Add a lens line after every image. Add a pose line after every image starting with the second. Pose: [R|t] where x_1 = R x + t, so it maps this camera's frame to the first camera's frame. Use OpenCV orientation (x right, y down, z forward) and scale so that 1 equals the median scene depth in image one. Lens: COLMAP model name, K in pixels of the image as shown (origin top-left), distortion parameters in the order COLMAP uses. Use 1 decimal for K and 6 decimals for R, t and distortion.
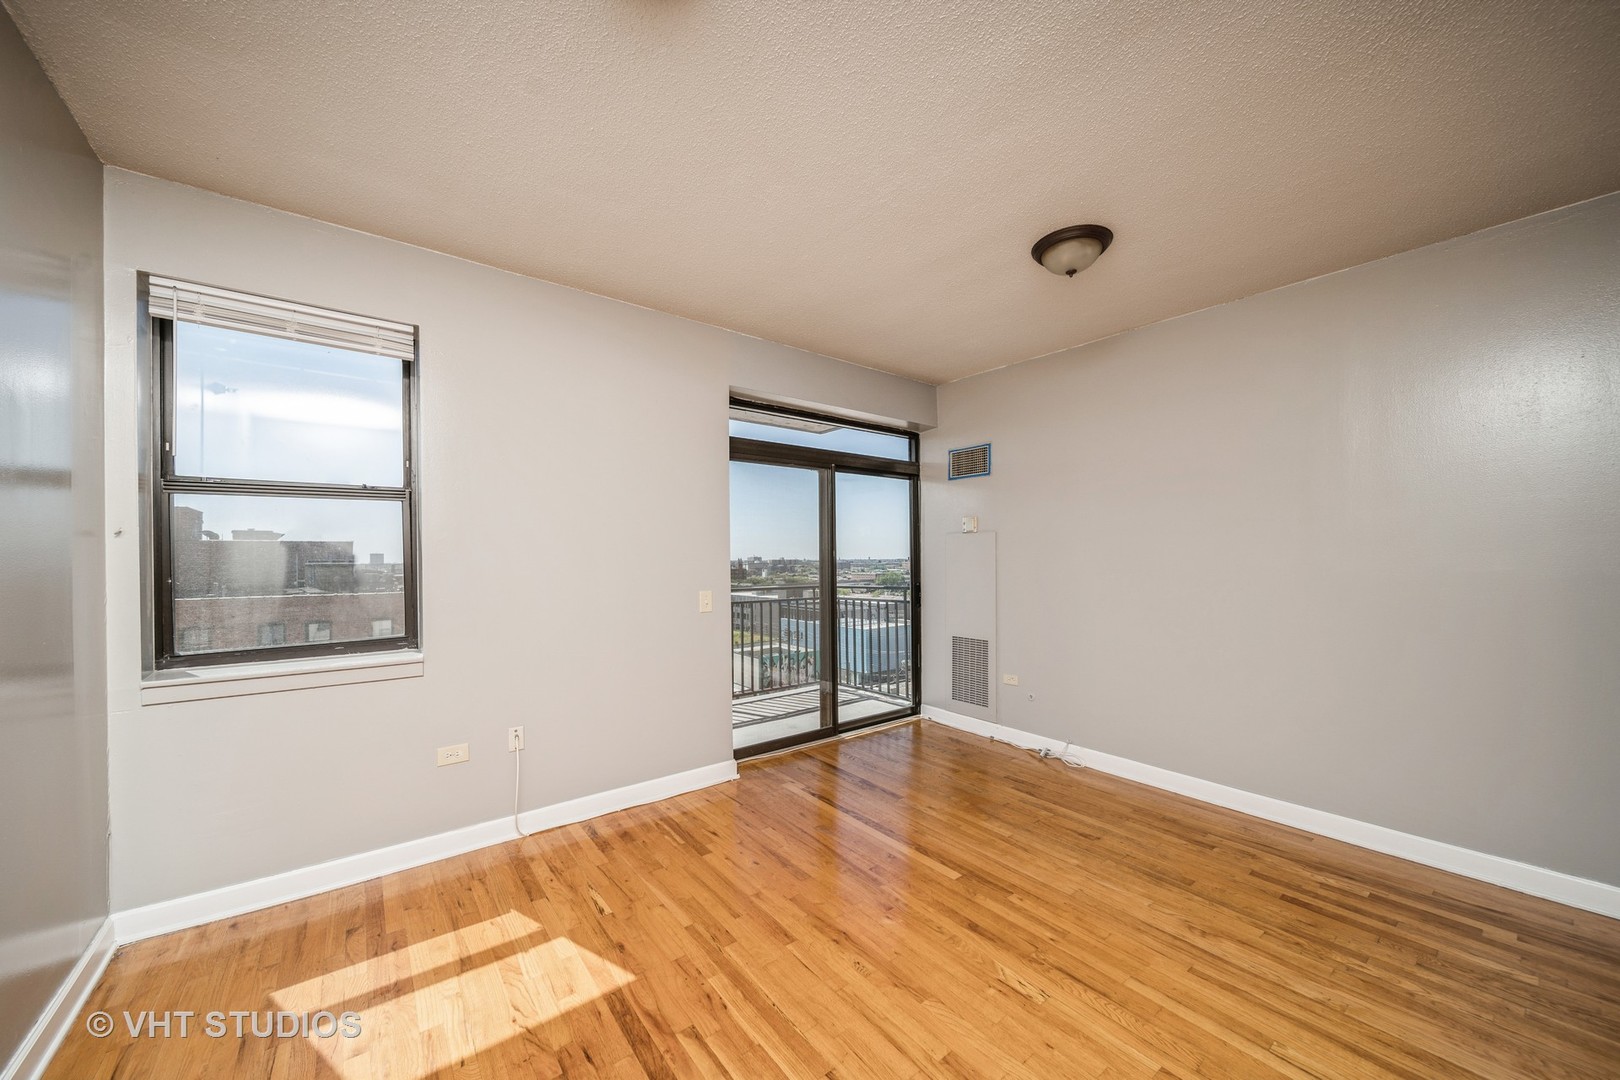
lens RADIAL K [[583.9, 0, 798.2], [0, 583.9, 558.4], [0, 0, 1]] dist [-0.001519, -0.000964]
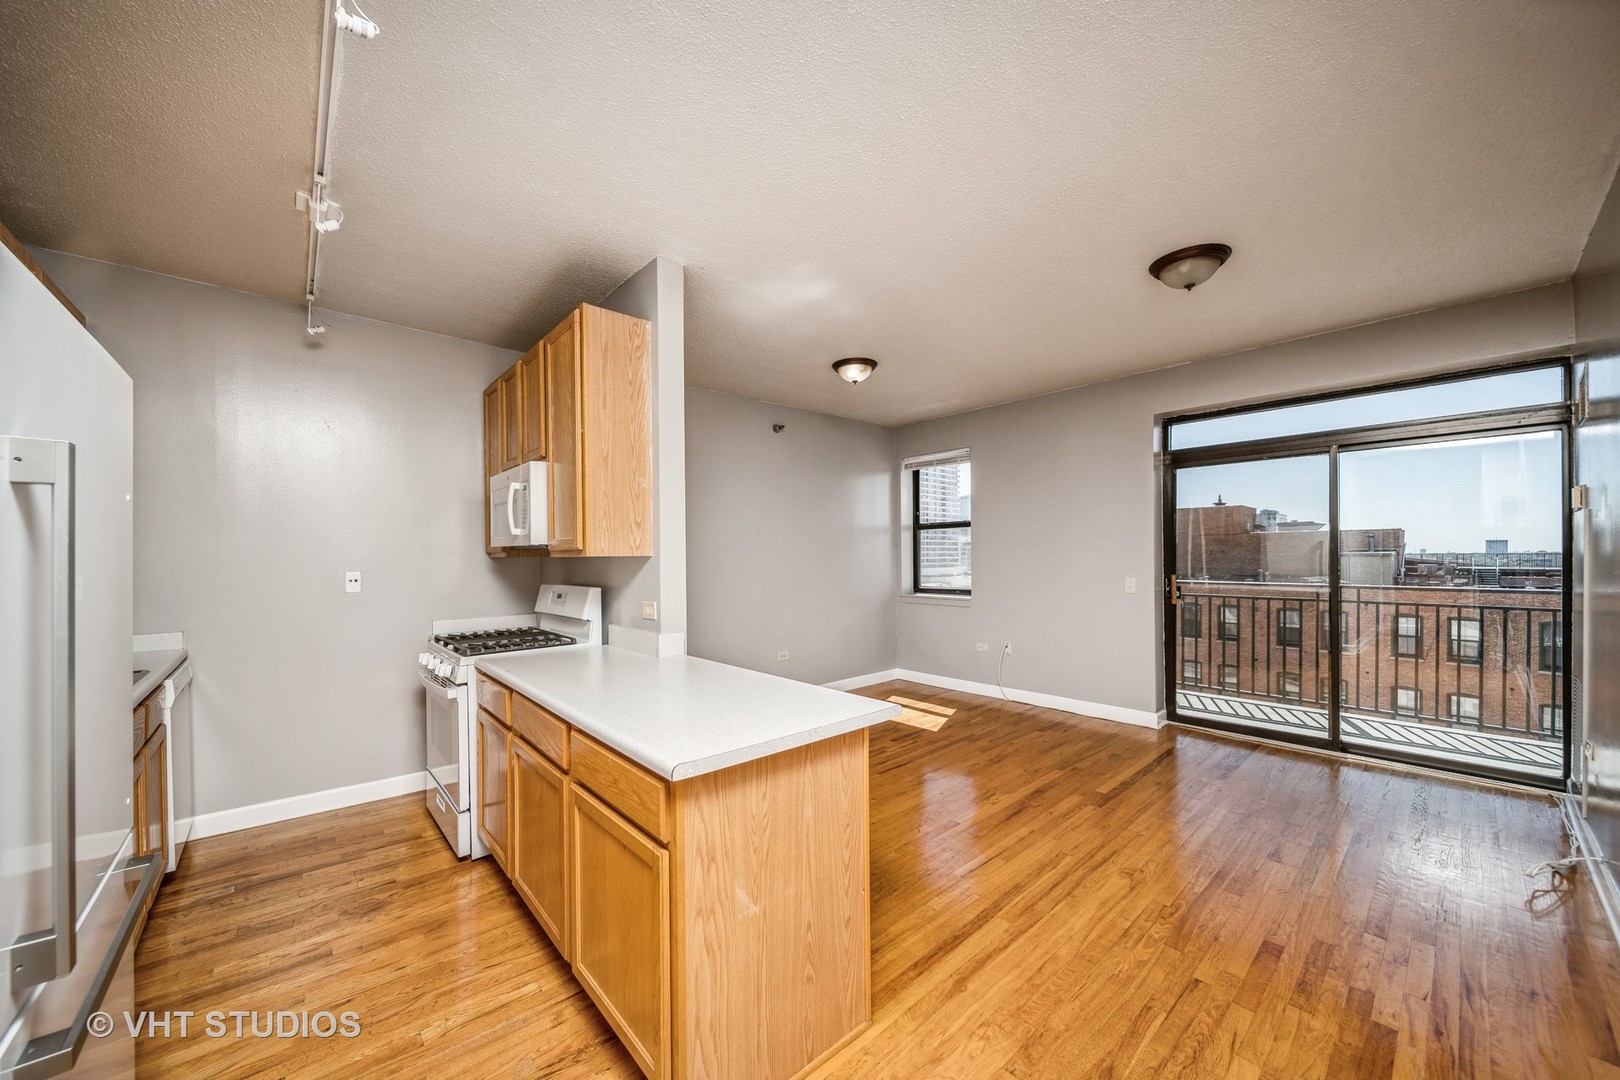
lens RADIAL K [[583.9, 0, 798.2], [0, 583.9, 558.4], [0, 0, 1]] dist [-0.001519, -0.000964]
pose [[0.064200, 0.011047, -0.997876, 1.710791], [0.008201, 0.999899, 0.011597, -0.015599], [0.997903, -0.008929, 0.064103, 0.243943]]
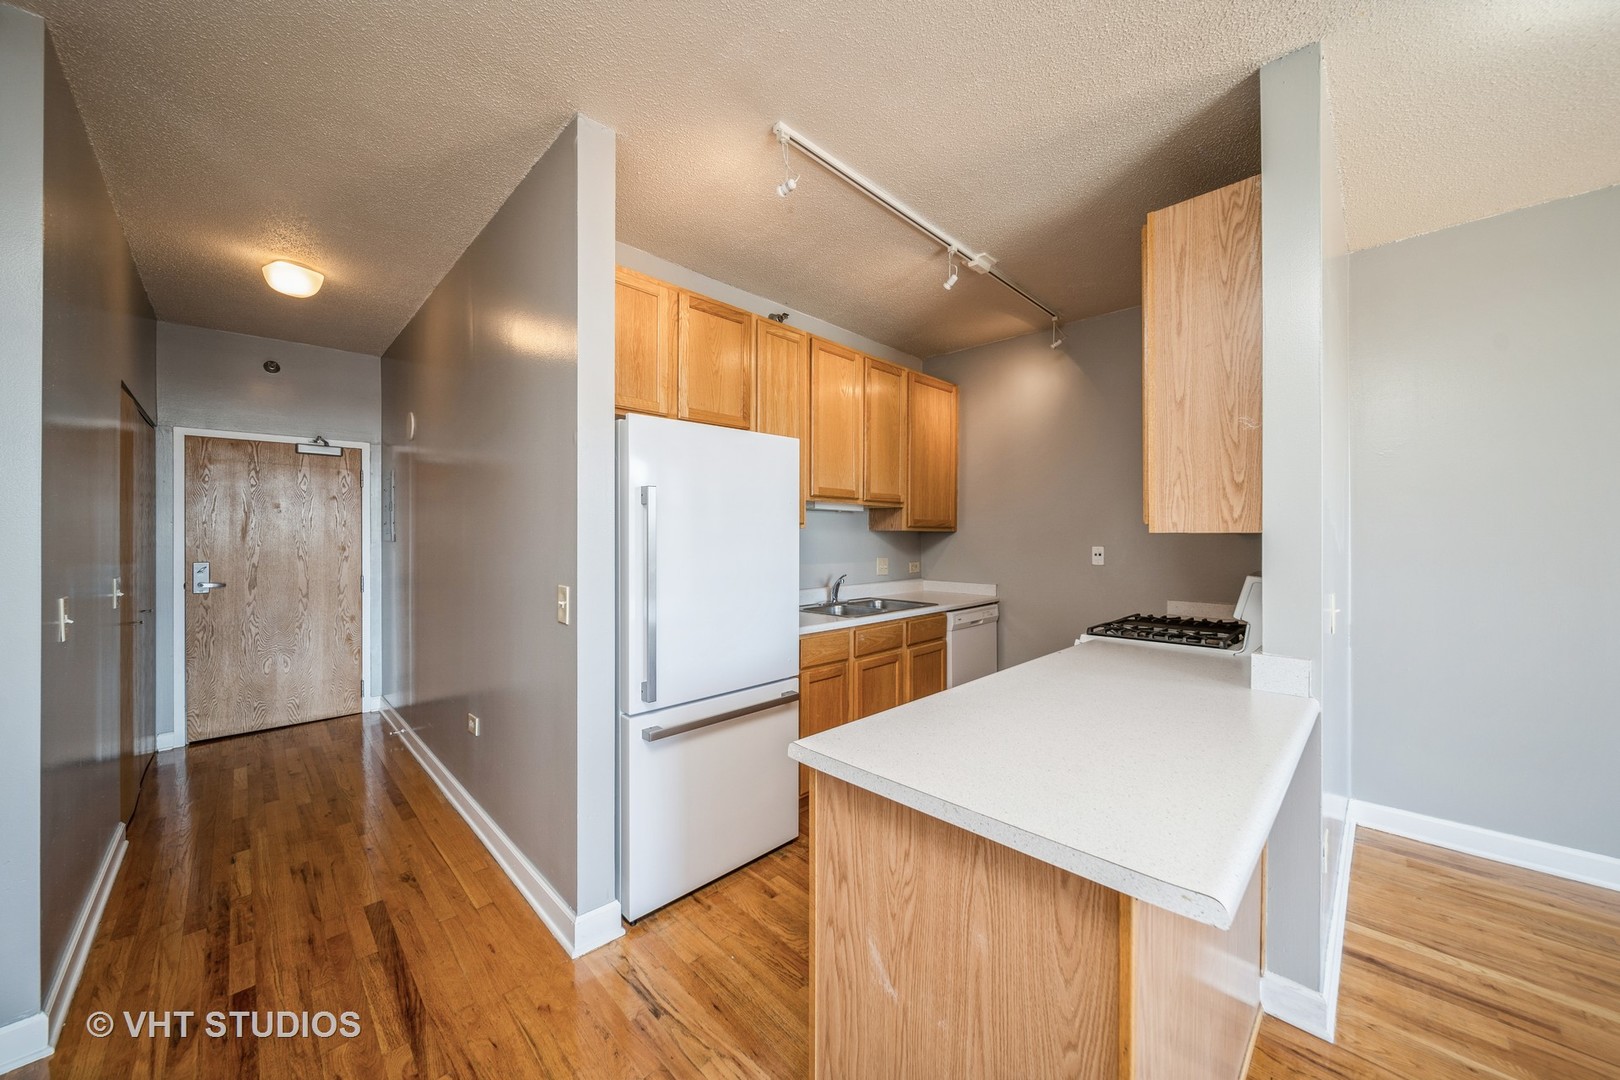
lens RADIAL K [[573.8, 0, 795.1], [0, 573.8, 537.4], [0, 0, 1]] dist [-0.000734, -0.000355]
pose [[-0.993206, 0.007904, -0.116099, 1.202730], [0.007903, 0.999969, 0.000470, -0.007527], [0.116099, -0.000451, -0.993238, 0.709584]]
